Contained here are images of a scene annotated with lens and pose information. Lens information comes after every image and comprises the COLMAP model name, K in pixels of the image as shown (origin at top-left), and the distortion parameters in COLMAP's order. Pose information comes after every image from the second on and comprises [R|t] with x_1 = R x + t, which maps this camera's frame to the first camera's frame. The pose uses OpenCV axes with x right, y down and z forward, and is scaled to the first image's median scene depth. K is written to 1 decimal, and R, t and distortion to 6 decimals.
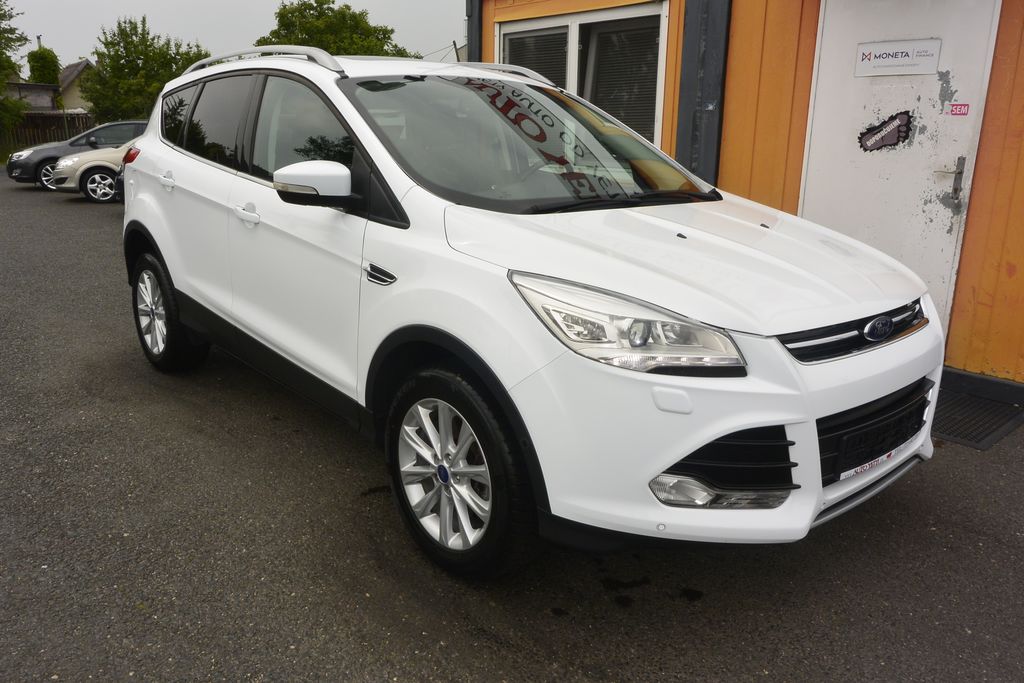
lens RADIAL K [[777.7, 0, 512.0], [0, 777.7, 341.5], [0, 0, 1]] dist [-0.001330, 0.009923]
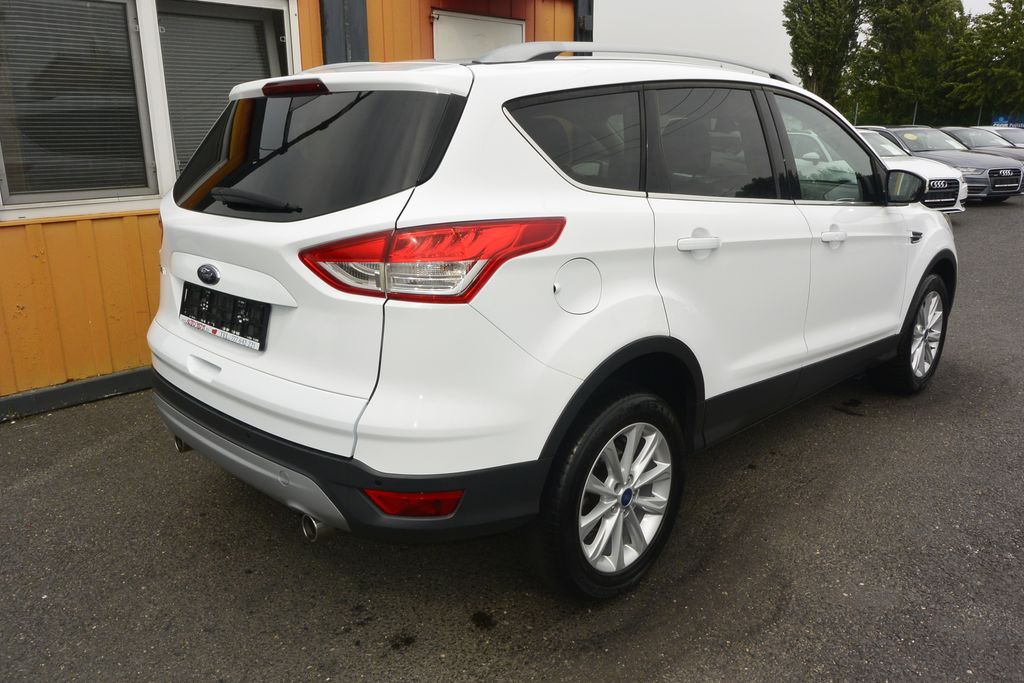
lens RADIAL K [[782.0, 0, 506.4], [0, 782.0, 340.5], [0, 0, 1]] dist [0.001475, 0.005766]
pose [[-0.064645, -0.280214, 0.957758, -1.528374], [0.270553, 0.918897, 0.287105, -0.516284], [-0.960532, 0.277684, 0.016410, 1.660261]]
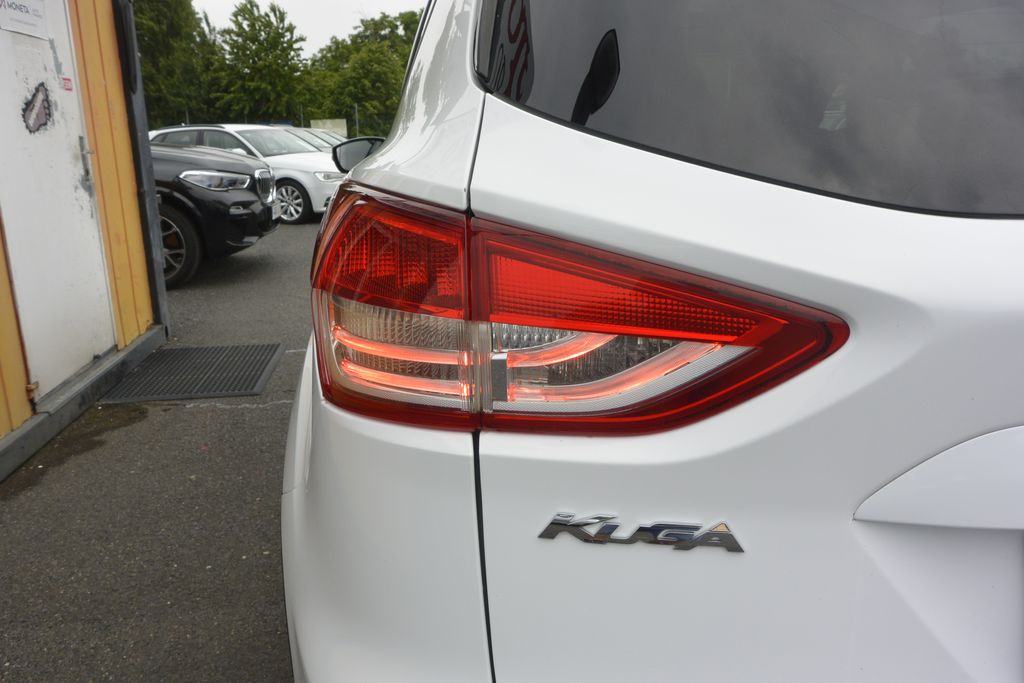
lens RADIAL K [[775.4, 0, 512.0], [0, 775.4, 341.5], [0, 0, 1]] dist [0.005352, 0.001600]
pose [[-0.819547, -0.160151, 0.550177, -0.701045], [0.147825, 0.868557, 0.473029, -0.610167], [-0.553616, 0.468999, -0.688149, 2.257031]]
